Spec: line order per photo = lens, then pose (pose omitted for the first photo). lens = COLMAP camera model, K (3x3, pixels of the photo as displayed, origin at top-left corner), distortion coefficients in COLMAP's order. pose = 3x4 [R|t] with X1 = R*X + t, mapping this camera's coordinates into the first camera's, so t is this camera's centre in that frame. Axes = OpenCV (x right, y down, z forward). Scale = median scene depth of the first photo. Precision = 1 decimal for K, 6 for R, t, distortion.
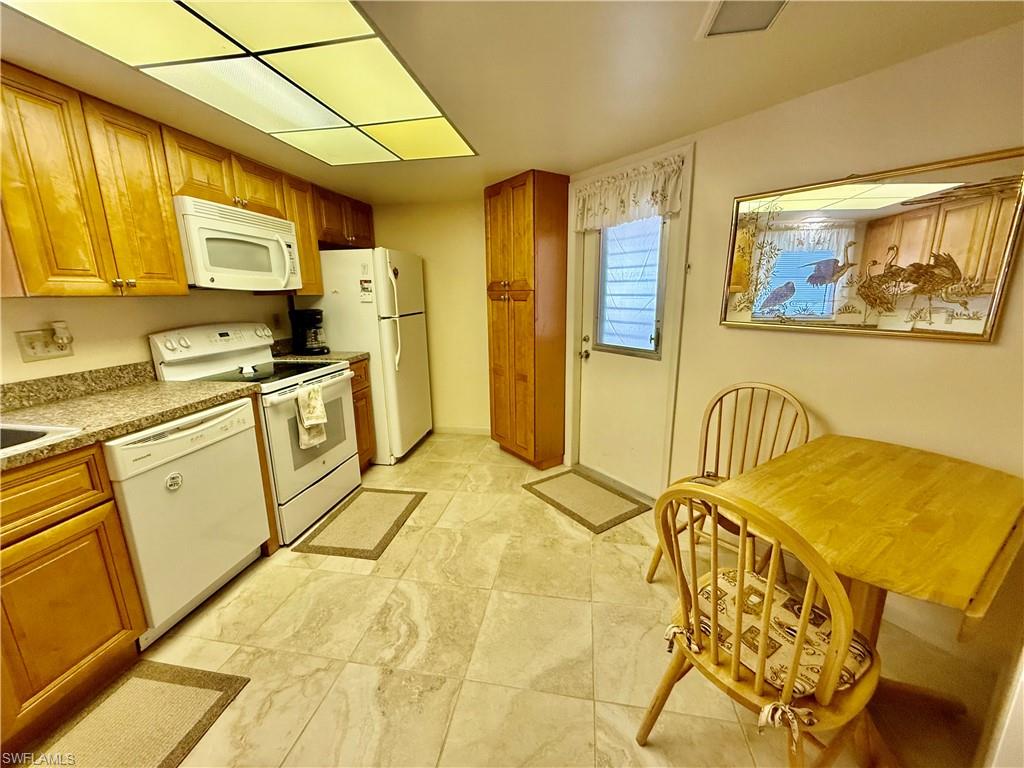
lens RADIAL K [[408.7, 0, 509.6], [0, 408.7, 383.2], [0, 0, 1]] dist [-0.000989, -0.000101]
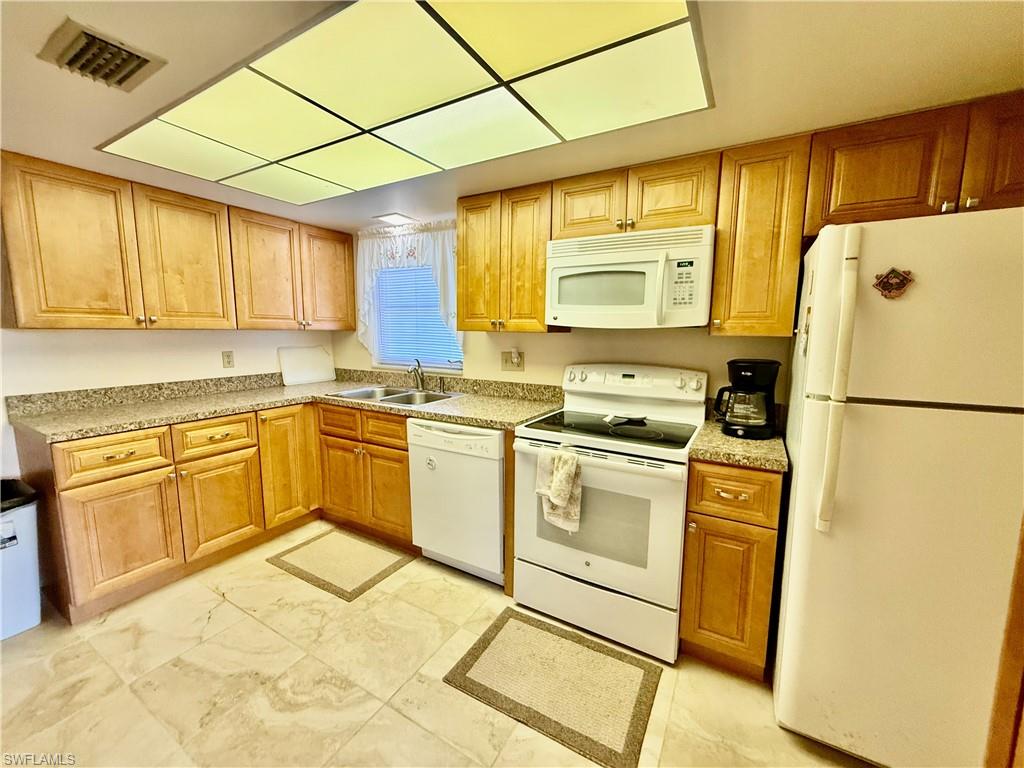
lens RADIAL K [[408.7, 0, 509.6], [0, 408.7, 383.2], [0, 0, 1]] dist [-0.000989, -0.000101]
pose [[-0.343633, 0.133114, -0.929622, 0.241182], [-0.207886, 0.954562, 0.213530, -0.257678], [0.915806, 0.266631, -0.300347, 1.101468]]
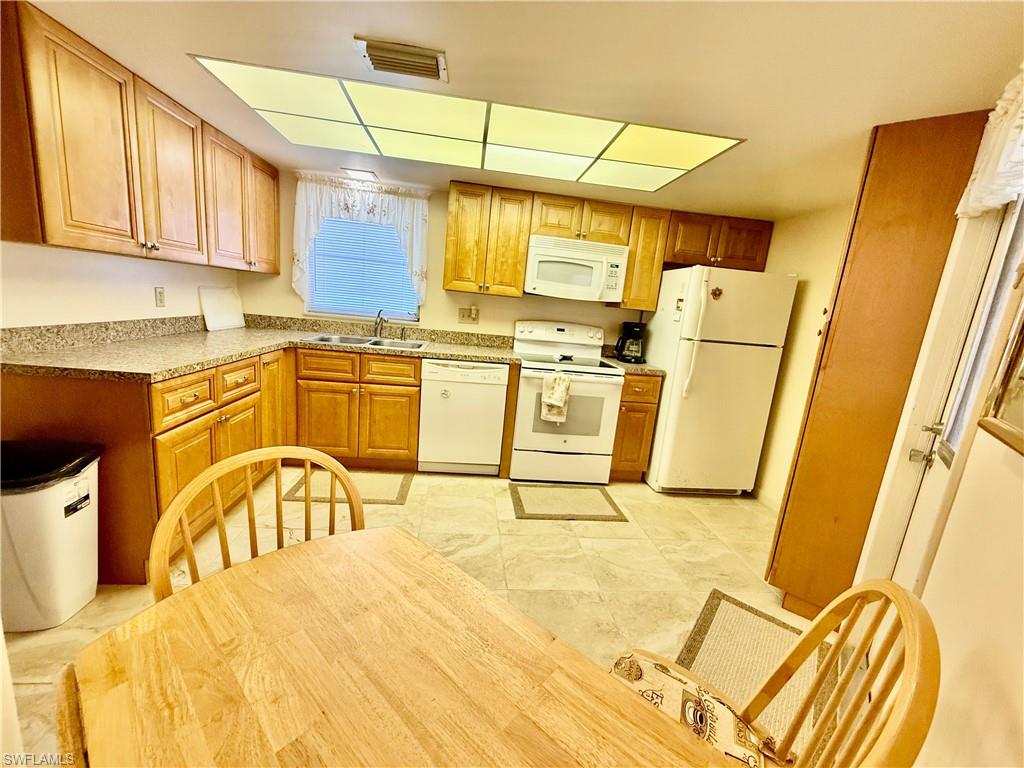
lens RADIAL K [[408.7, 0, 509.6], [0, 408.7, 383.2], [0, 0, 1]] dist [-0.000989, -0.000101]
pose [[0.271494, 0.225461, -0.935659, 0.645373], [-0.304138, 0.942455, 0.138849, -0.093268], [0.913122, 0.246873, 0.324442, 0.457600]]
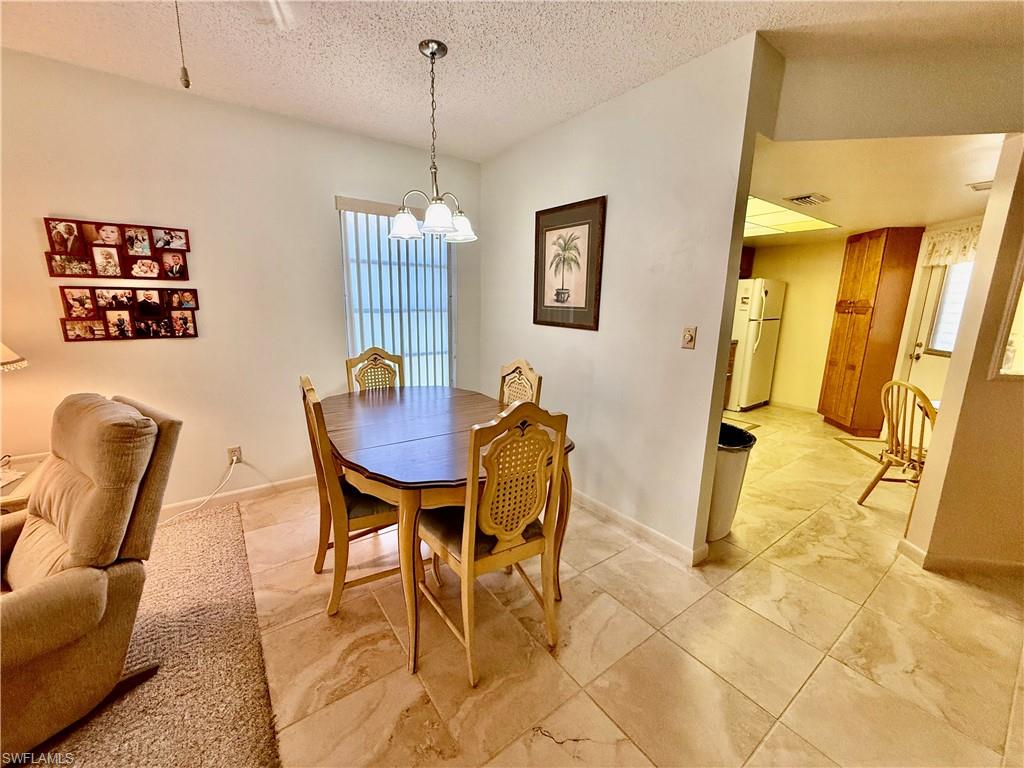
lens RADIAL K [[408.7, 0, 509.6], [0, 408.7, 383.2], [0, 0, 1]] dist [-0.000989, -0.000101]
pose [[0.720807, 0.166000, -0.672965, 0.183162], [-0.179086, 0.982534, 0.050543, 0.242209], [0.669601, 0.084087, 0.737946, -1.131411]]
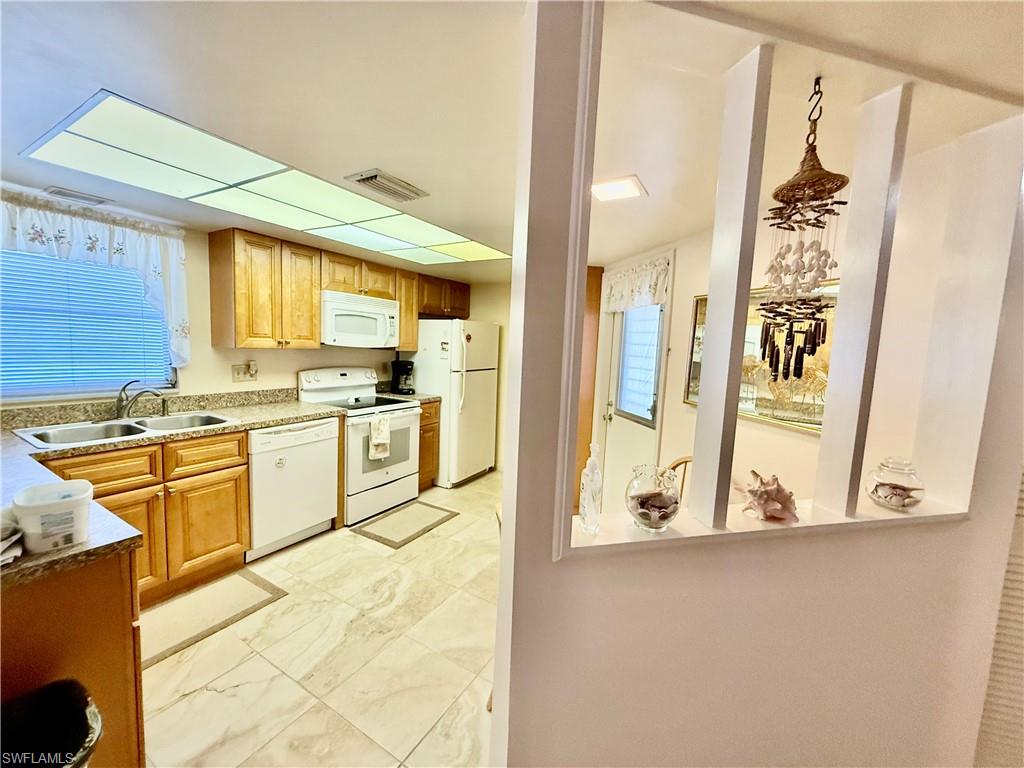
lens RADIAL K [[408.7, 0, 509.6], [0, 408.7, 383.2], [0, 0, 1]] dist [-0.000989, -0.000101]
pose [[0.934707, 0.088700, -0.344173, 0.402687], [-0.131593, 0.985908, -0.103294, -0.015262], [0.330161, 0.141840, 0.933207, -0.193470]]
